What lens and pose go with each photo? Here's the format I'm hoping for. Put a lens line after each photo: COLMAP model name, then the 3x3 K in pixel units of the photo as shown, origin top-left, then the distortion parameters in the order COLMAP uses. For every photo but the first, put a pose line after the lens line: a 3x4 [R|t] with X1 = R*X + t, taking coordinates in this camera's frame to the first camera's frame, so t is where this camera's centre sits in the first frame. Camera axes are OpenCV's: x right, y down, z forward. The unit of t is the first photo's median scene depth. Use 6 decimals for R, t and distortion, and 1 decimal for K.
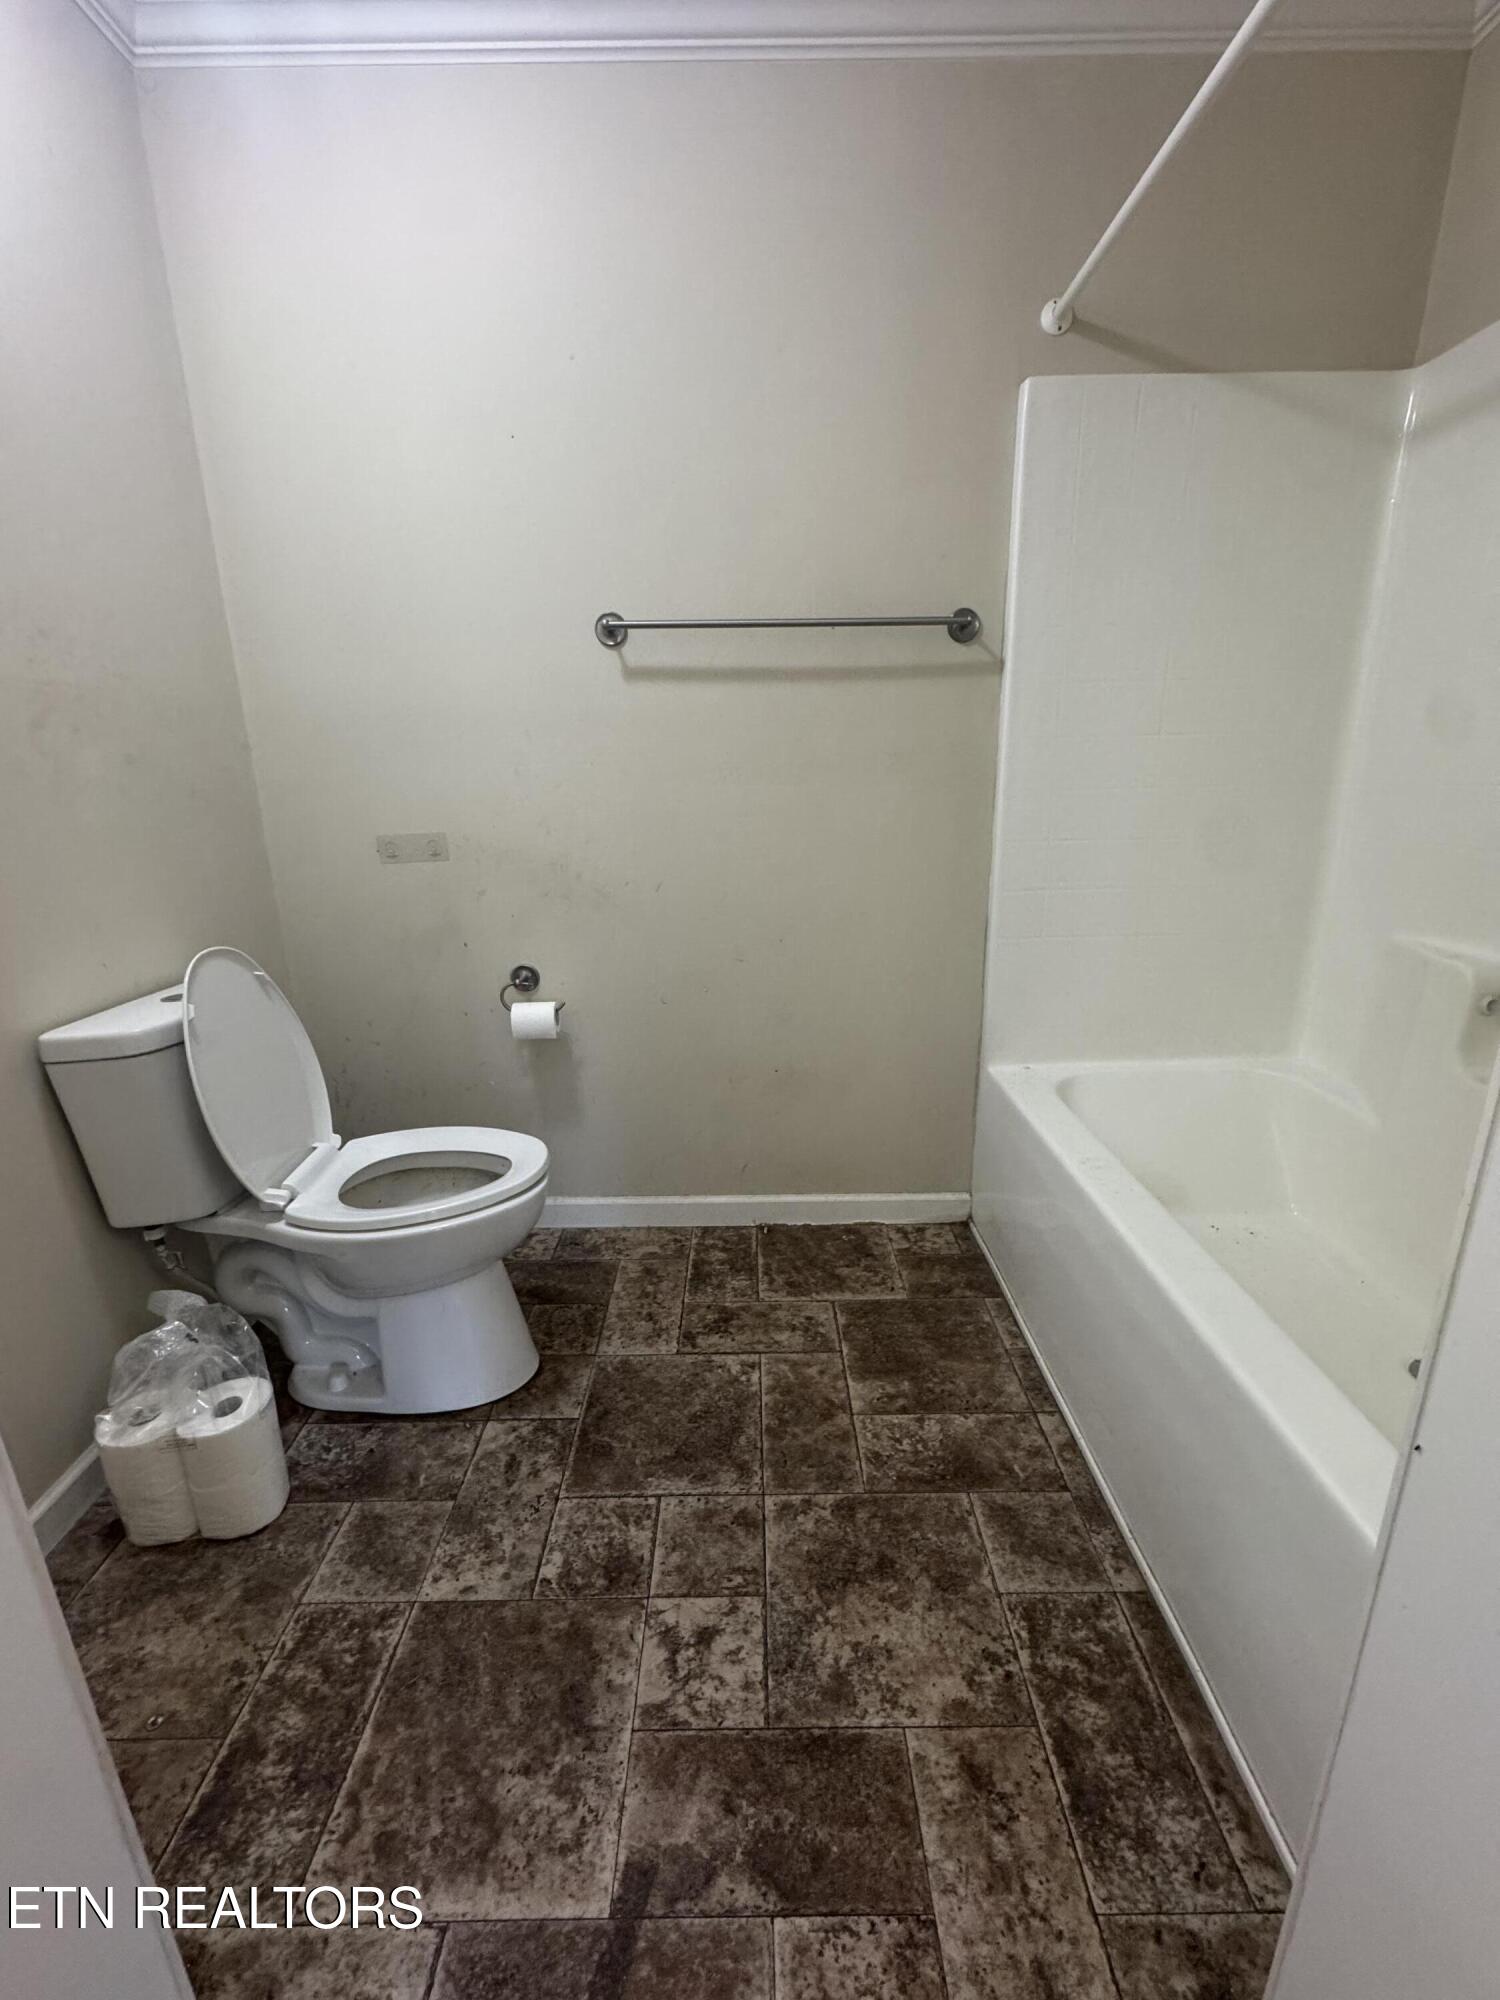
lens RADIAL K [[794.4, 0, 761.3], [0, 794.4, 1002.2], [0, 0, 1]] dist [-0.002138, -0.000304]
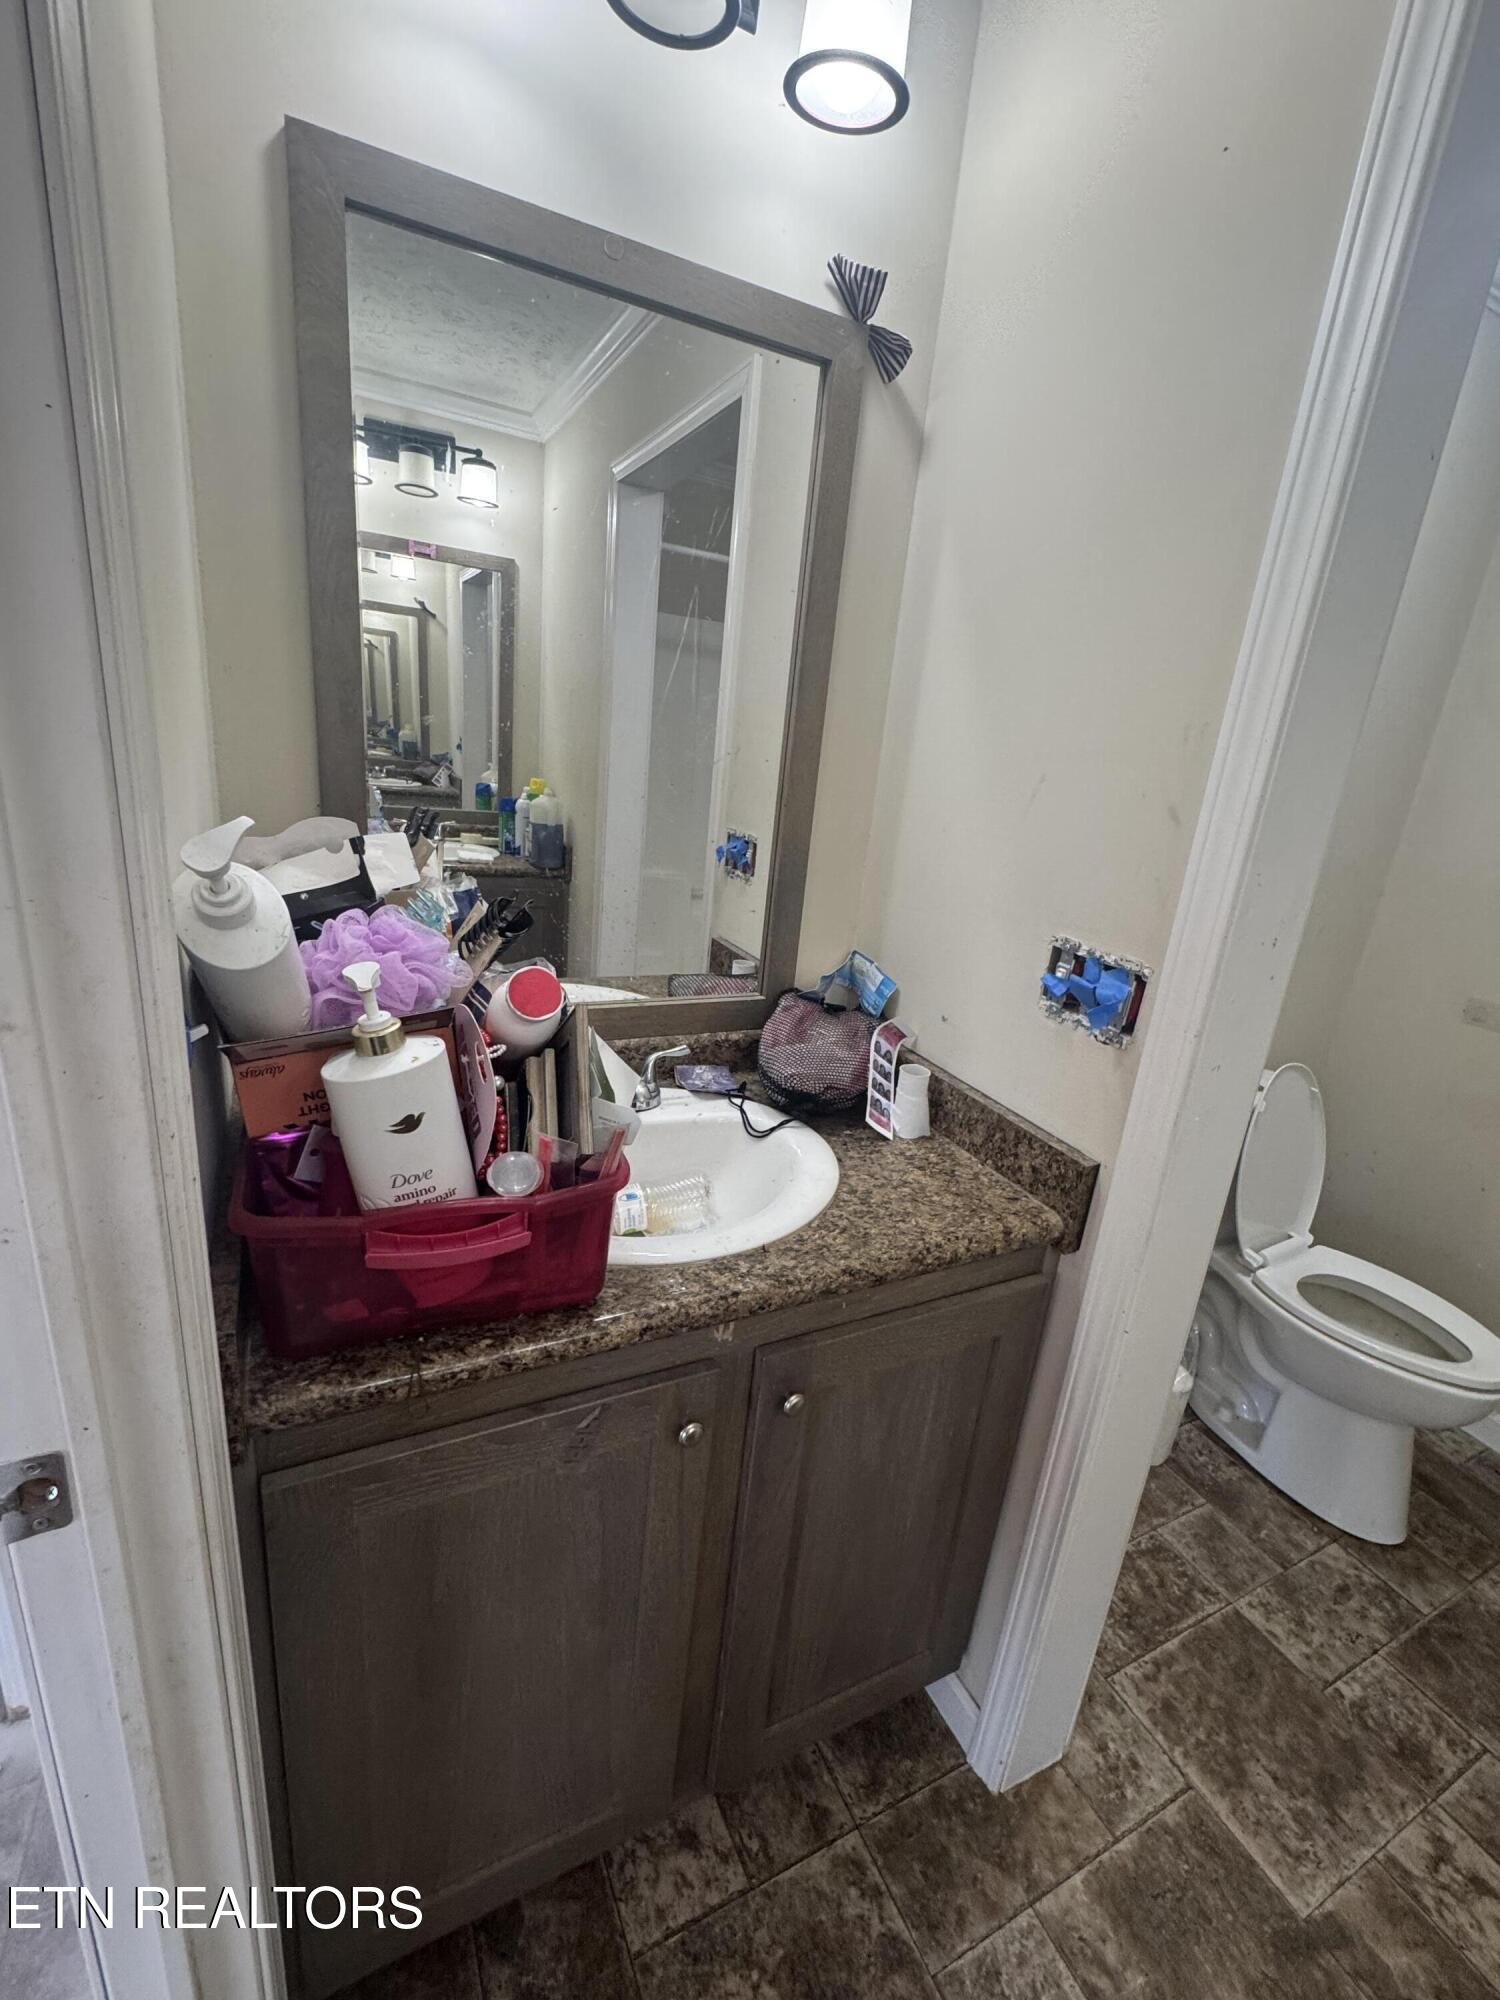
lens RADIAL K [[854.9, 0, 751.9], [0, 854.9, 1001.5], [0, 0, 1]] dist [-0.003473, 0.001169]
pose [[0.434521, 0.320256, -0.841800, 0.059835], [-0.346865, 0.922057, 0.171744, -0.086408], [0.831189, 0.217365, 0.511739, -0.433634]]
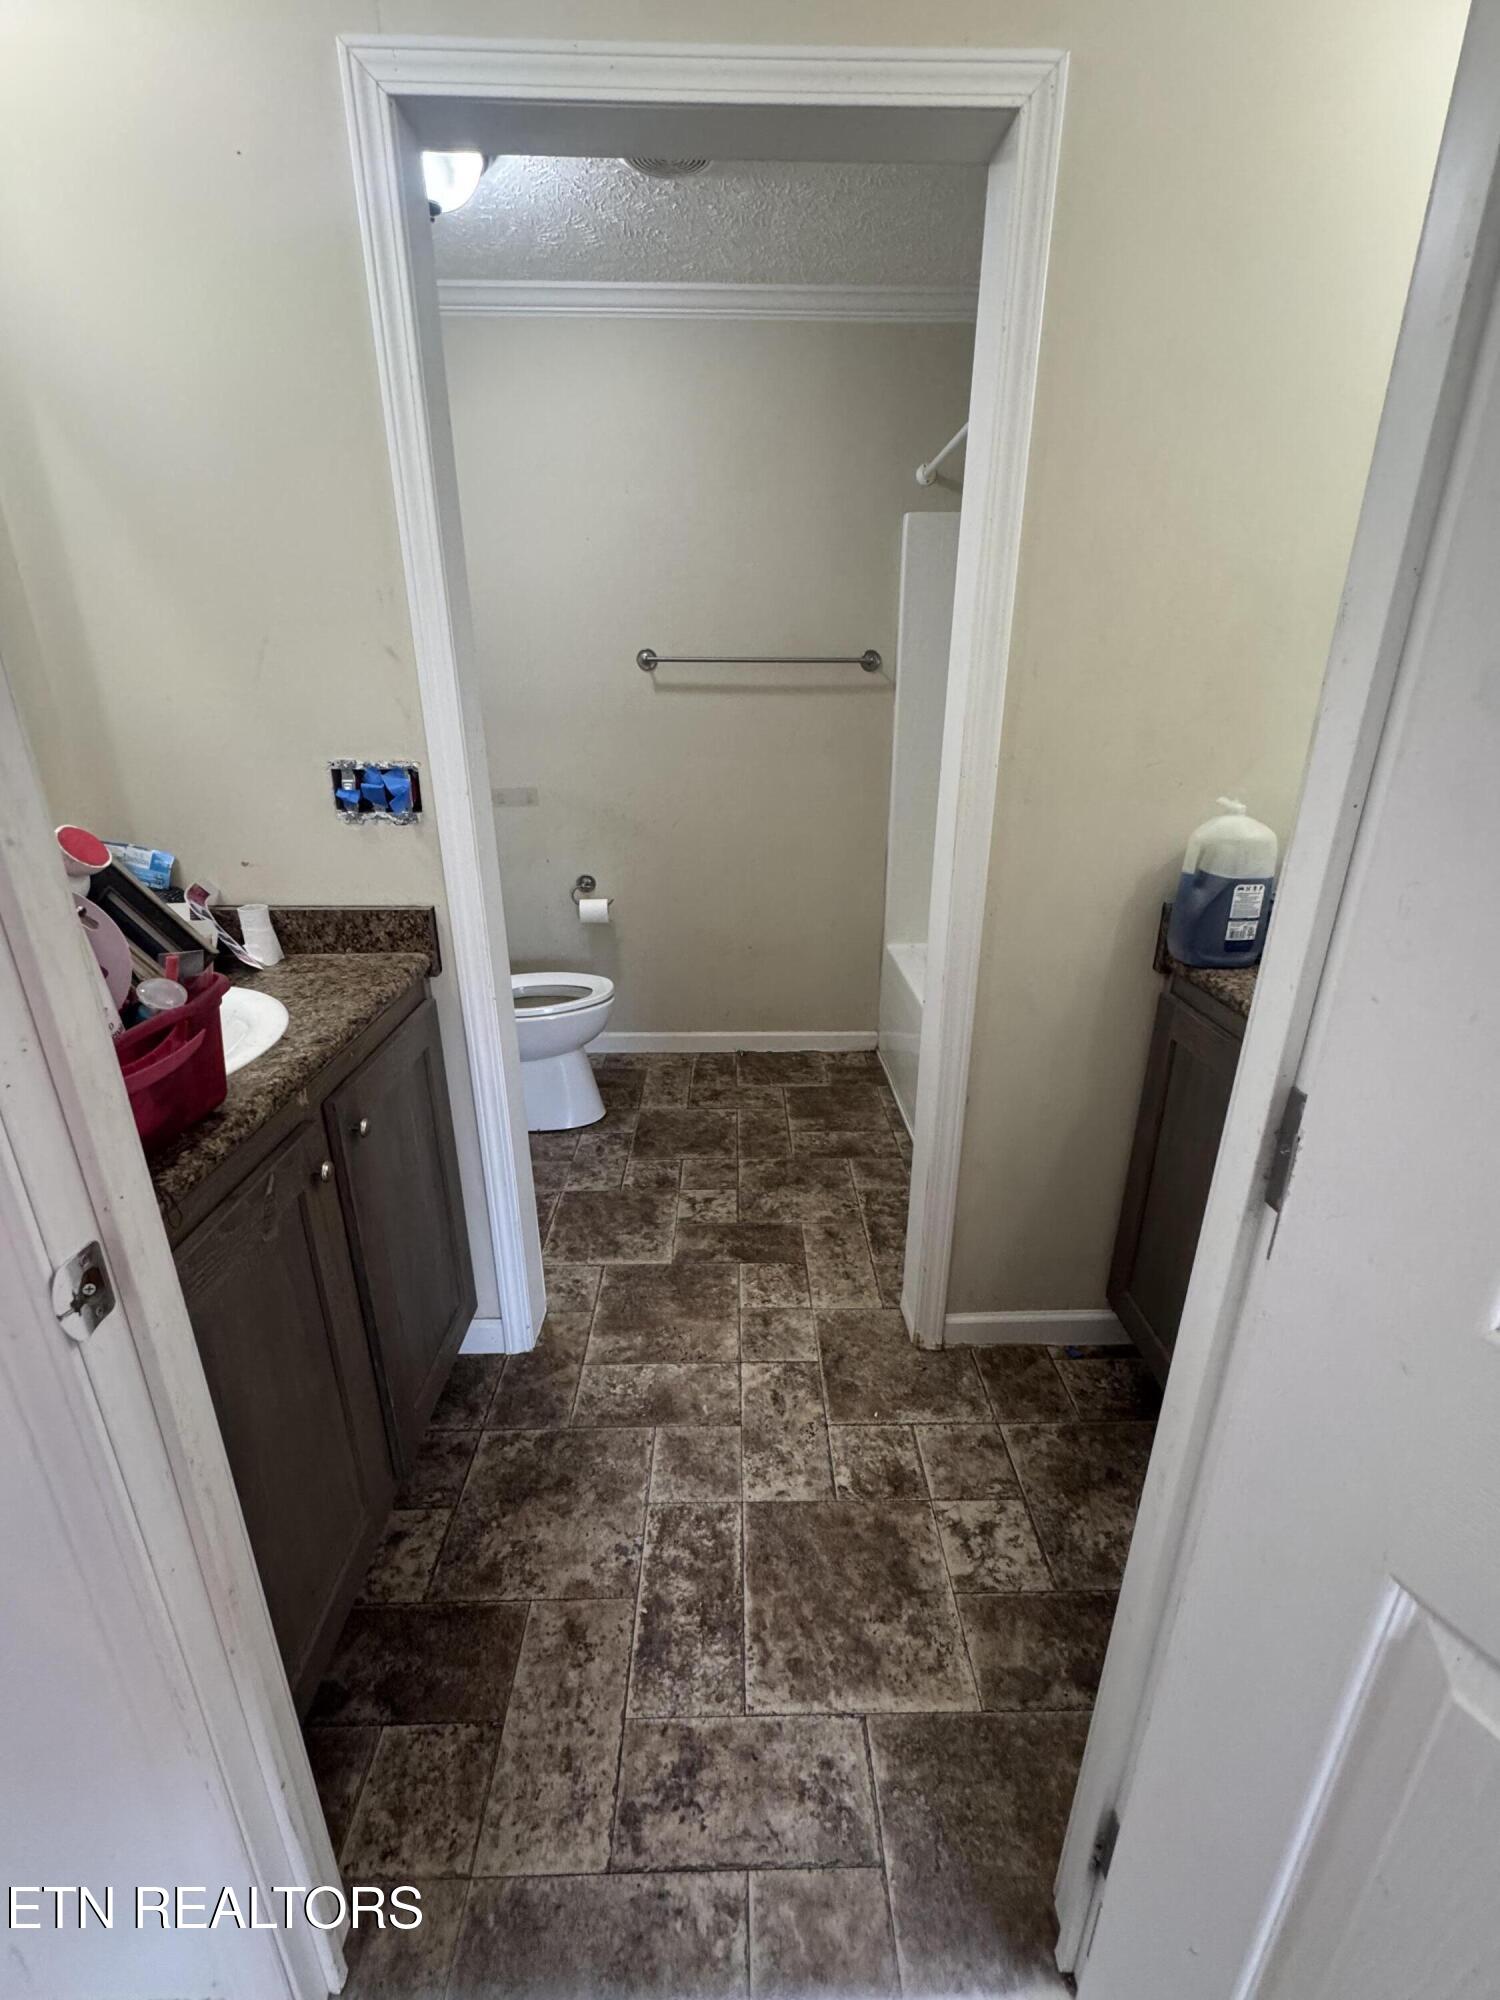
lens RADIAL K [[854.9, 0, 750.0], [0, 854.9, 1000.6], [0, 0, 1]] dist [-0.003473, 0.001169]
pose [[0.999923, 0.010086, 0.007190, 0.011082], [-0.010575, 0.997385, 0.071489, 0.092205], [-0.006450, -0.071560, 0.997415, -0.840041]]
